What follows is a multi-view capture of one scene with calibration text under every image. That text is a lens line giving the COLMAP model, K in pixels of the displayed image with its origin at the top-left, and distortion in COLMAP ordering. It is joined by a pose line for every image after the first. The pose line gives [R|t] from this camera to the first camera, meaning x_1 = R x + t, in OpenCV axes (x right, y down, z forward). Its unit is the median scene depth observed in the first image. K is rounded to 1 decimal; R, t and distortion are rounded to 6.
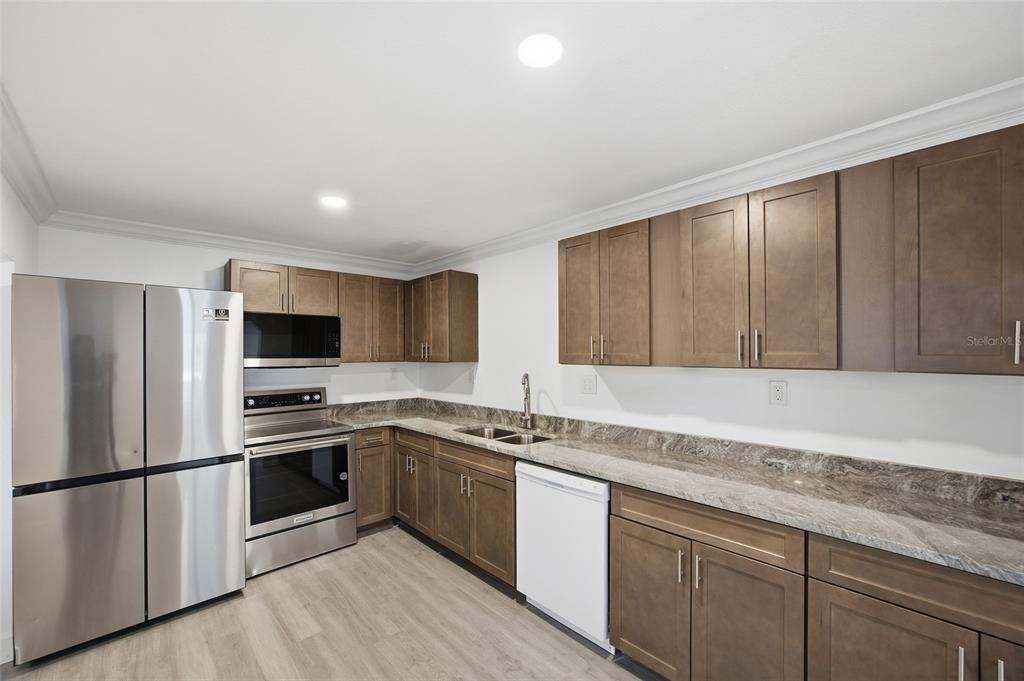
lens RADIAL K [[409.0, 0, 517.6], [0, 409.0, 348.8], [0, 0, 1]] dist [-0.040281, 0.013248]
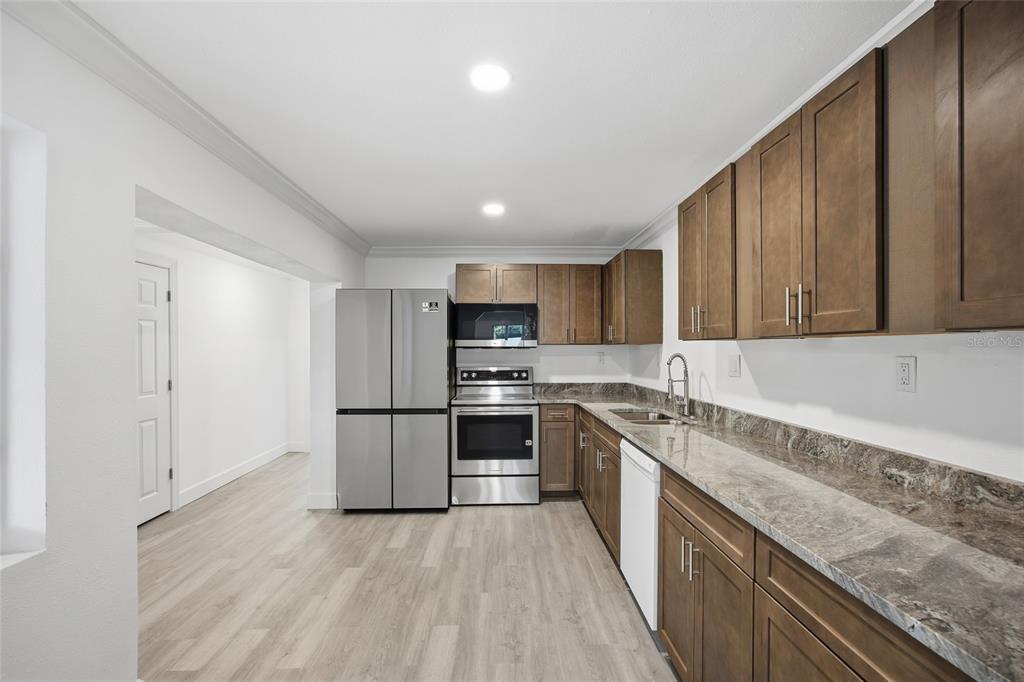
lens RADIAL K [[470.9, 0, 511.0], [0, 470.9, 344.6], [0, 0, 1]] dist [-0.021737, 0.000290]
pose [[0.736953, -0.002325, -0.675940, 0.532341], [0.004846, 0.999987, 0.001843, 0.043438], [0.675927, -0.004634, 0.736954, -0.019100]]
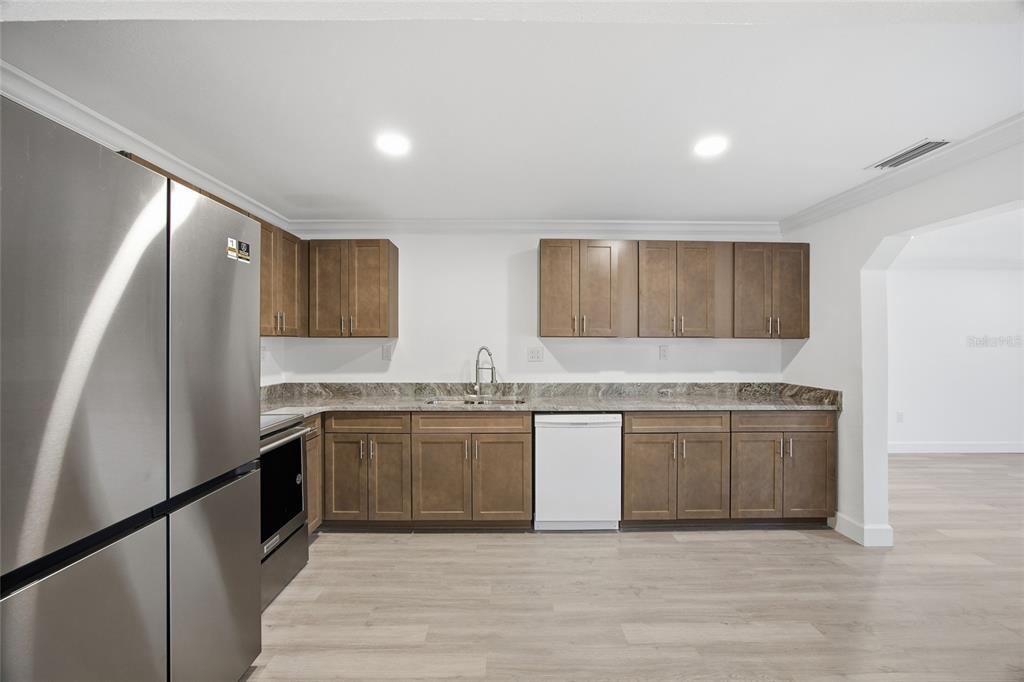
lens RADIAL K [[393.9, 0, 512.0], [0, 393.9, 341.0], [0, 0, 1]] dist [-0.040177, 0.000093]
pose [[0.684928, 0.011455, 0.728520, -0.845523], [-0.012170, 0.999917, -0.004281, 0.056856], [-0.728509, -0.005934, 0.685011, 0.232248]]
